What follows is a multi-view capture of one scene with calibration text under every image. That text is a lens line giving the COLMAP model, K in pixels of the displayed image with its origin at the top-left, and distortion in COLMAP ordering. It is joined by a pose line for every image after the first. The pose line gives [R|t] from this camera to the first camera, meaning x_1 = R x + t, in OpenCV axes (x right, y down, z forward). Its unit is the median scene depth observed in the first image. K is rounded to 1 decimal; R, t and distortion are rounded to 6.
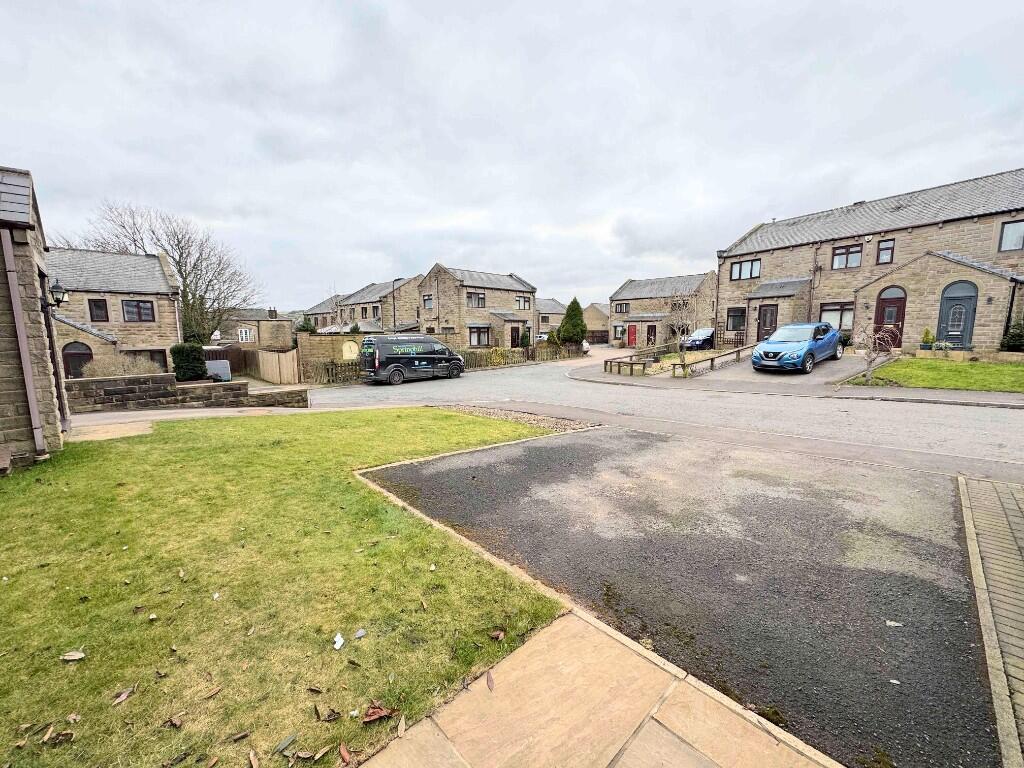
lens RADIAL K [[408.5, 0, 513.7], [0, 408.5, 386.8], [0, 0, 1]] dist [-0.002520, -0.000501]
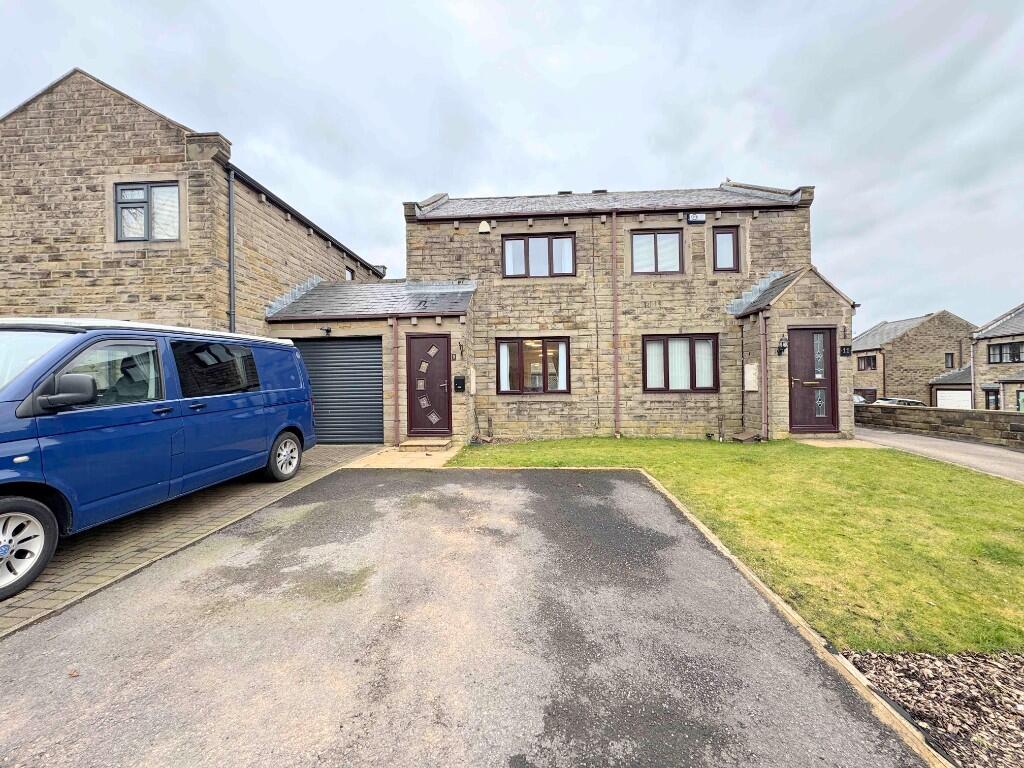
lens RADIAL K [[408.5, 0, 514.0], [0, 408.5, 381.9], [0, 0, 1]] dist [-0.002520, -0.000501]
pose [[-0.735381, 0.011526, -0.677556, 0.786526], [-0.070693, 0.993095, 0.093620, -0.165936], [0.673956, 0.116745, -0.729489, 1.567321]]
